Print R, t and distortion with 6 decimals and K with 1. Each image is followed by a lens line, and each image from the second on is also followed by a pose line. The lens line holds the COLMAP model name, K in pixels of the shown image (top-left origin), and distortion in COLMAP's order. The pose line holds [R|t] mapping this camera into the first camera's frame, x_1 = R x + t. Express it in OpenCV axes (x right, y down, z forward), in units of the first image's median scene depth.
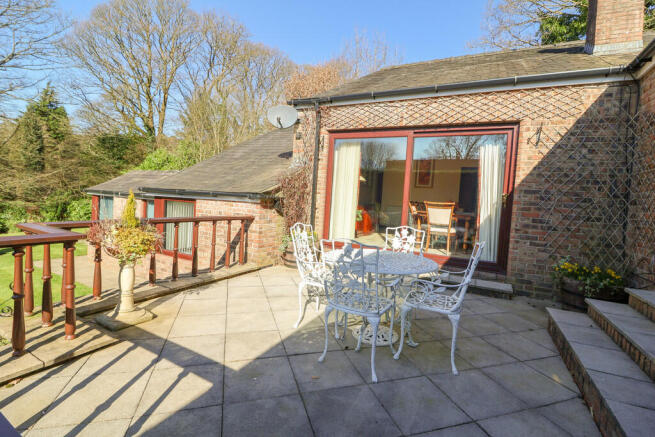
lens RADIAL K [[302.5, 0, 325.3], [0, 302.5, 215.7], [0, 0, 1]] dist [-0.017371, -0.002391]
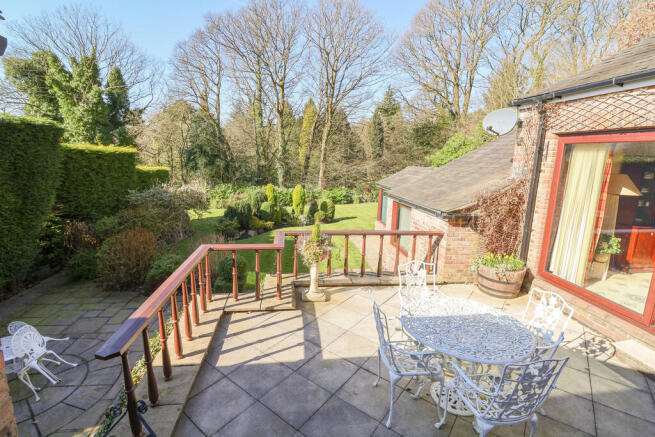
lens RADIAL K [[302.5, 0, 326.9], [0, 302.5, 218.7], [0, 0, 1]] dist [-0.017371, -0.002391]
pose [[0.569083, 0.120154, -0.813454, 0.352343], [-0.041678, 0.992210, 0.117400, -0.142806], [0.821223, -0.032907, 0.569658, 0.081106]]
